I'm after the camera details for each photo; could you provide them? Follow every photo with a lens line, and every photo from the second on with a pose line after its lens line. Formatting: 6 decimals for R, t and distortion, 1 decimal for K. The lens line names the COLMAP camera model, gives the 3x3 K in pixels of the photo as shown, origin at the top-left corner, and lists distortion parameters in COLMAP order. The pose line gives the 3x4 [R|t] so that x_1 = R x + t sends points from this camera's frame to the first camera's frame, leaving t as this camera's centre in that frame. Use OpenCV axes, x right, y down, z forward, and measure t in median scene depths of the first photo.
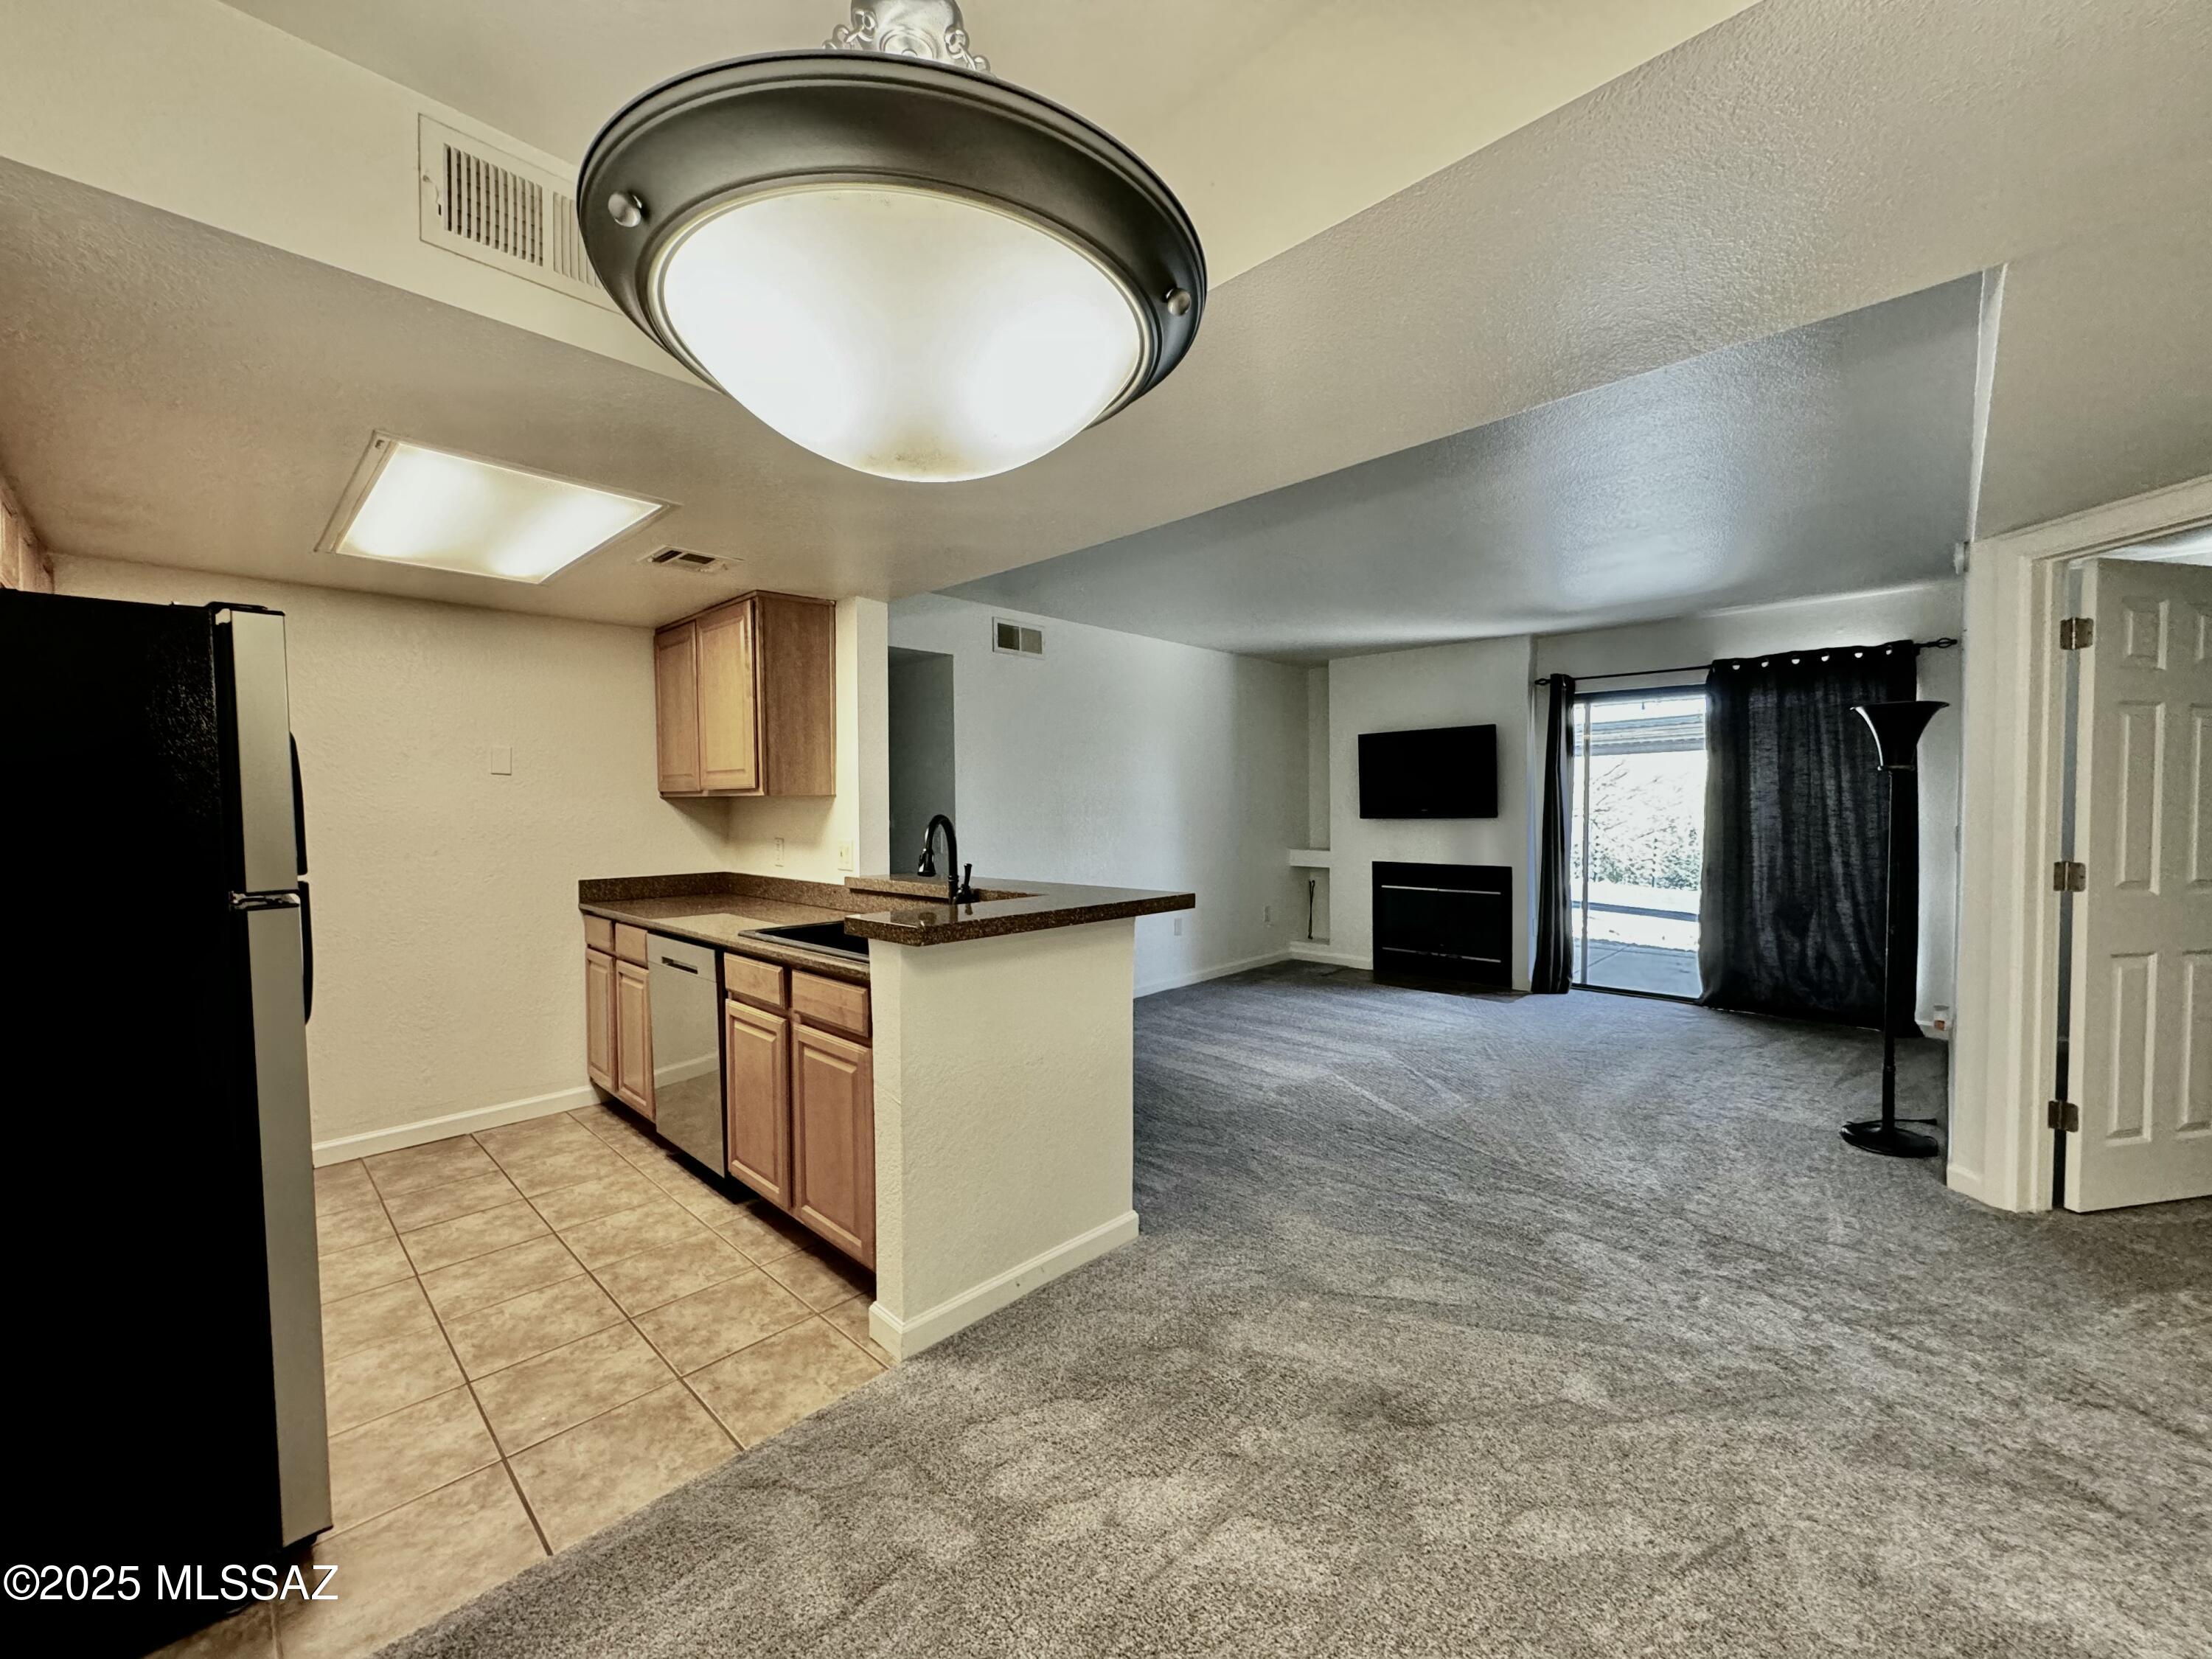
lens RADIAL K [[879.7, 0, 1102.3], [0, 879.7, 831.2], [0, 0, 1]] dist [-0.003780, 0.000718]
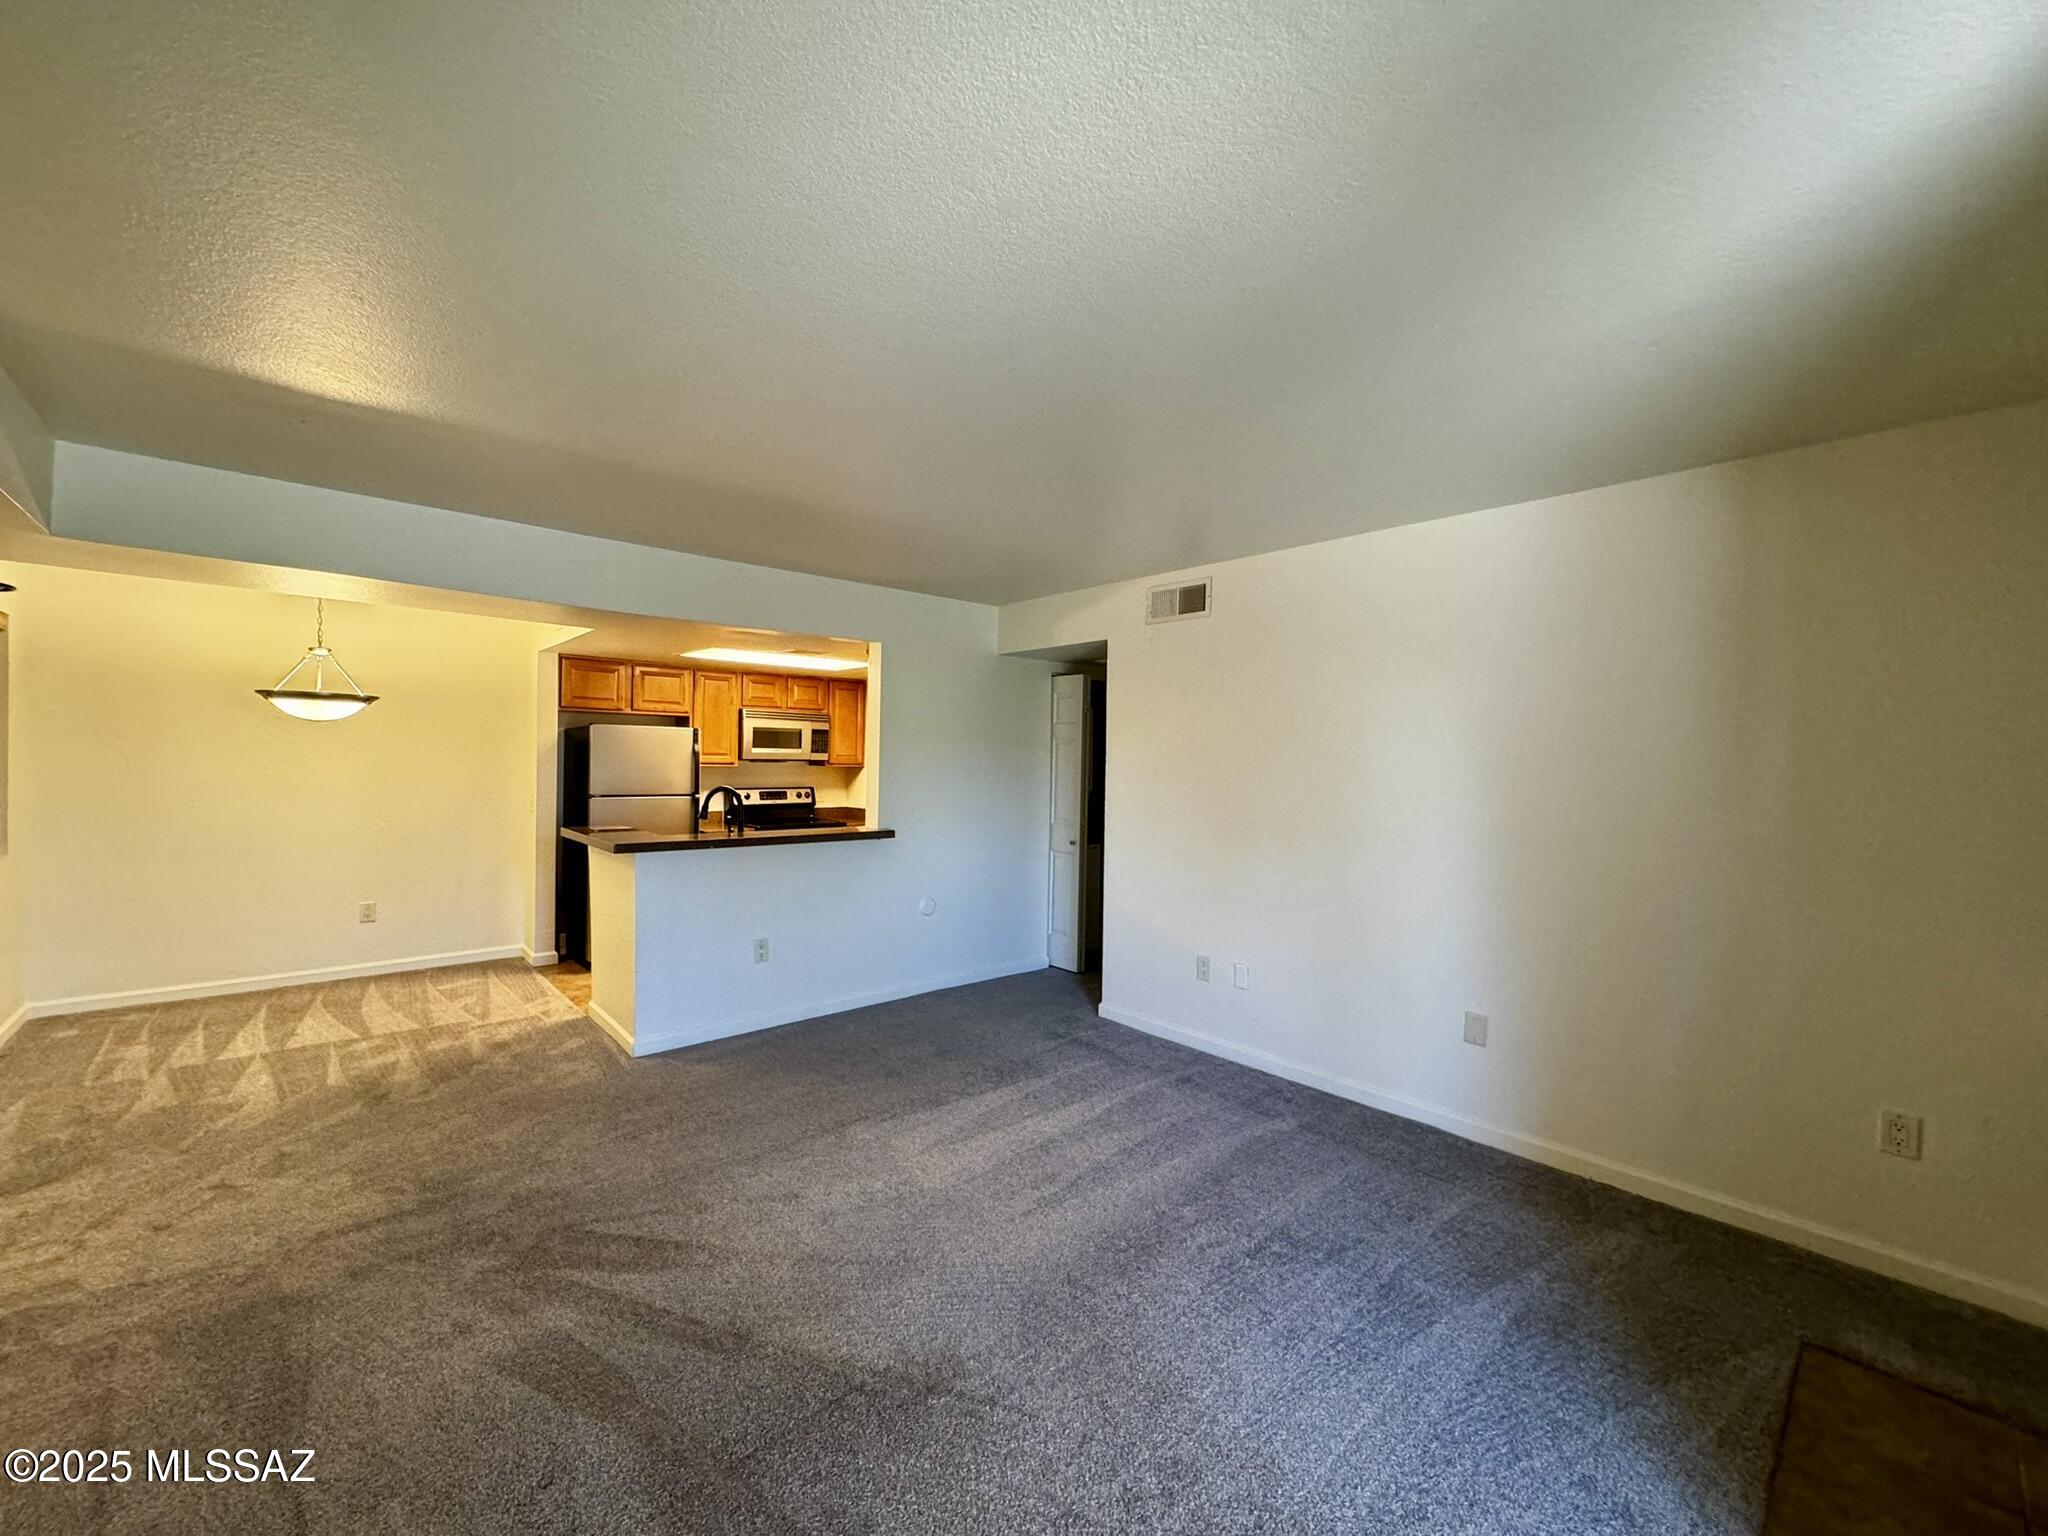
lens RADIAL K [[814.4, 0, 1013.1], [0, 814.4, 763.4], [0, 0, 1]] dist [-0.003780, 0.000718]
pose [[-0.080193, 0.016486, -0.996643, 1.005373], [-0.039229, 0.999036, 0.019682, -0.089741], [0.996007, 0.040676, -0.079469, 1.235614]]
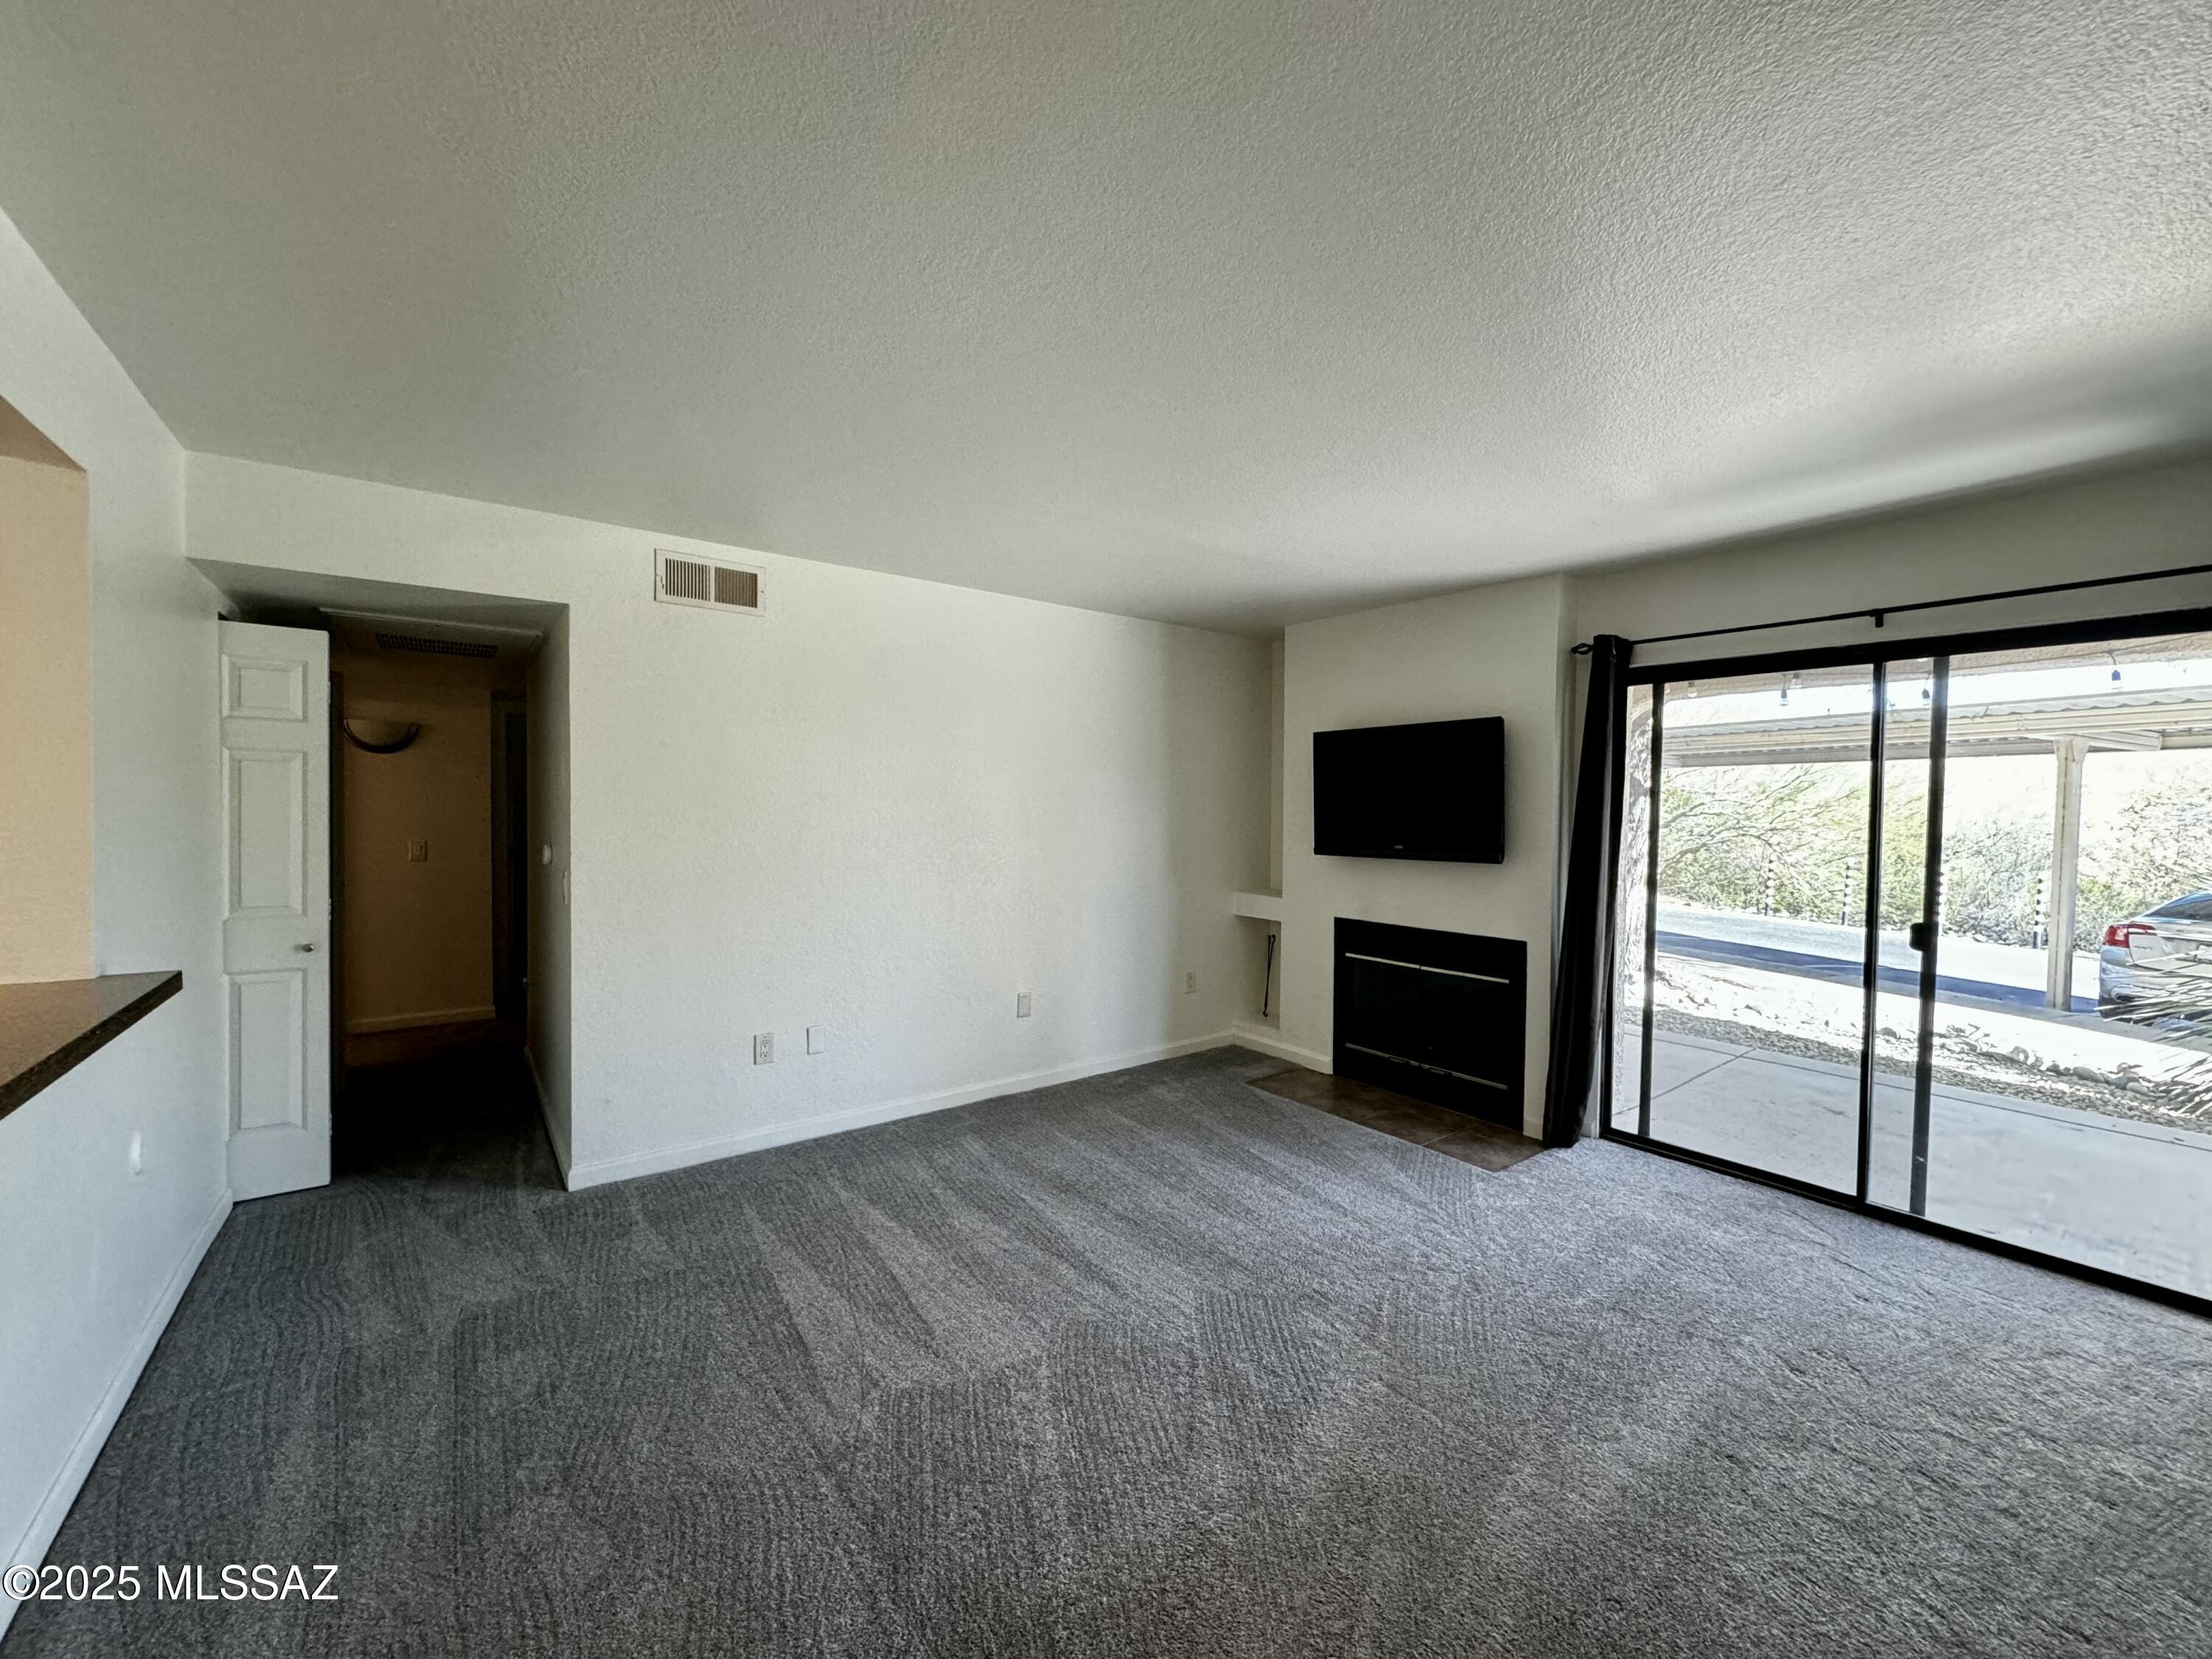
lens RADIAL K [[879.7, 0, 1105.1], [0, 879.7, 831.7], [0, 0, 1]] dist [-0.003780, 0.000718]
pose [[0.988304, 0.023557, -0.150667, 0.416109], [-0.023636, 0.999720, 0.001265, -0.052368], [0.150655, 0.002311, 0.988584, 0.526332]]
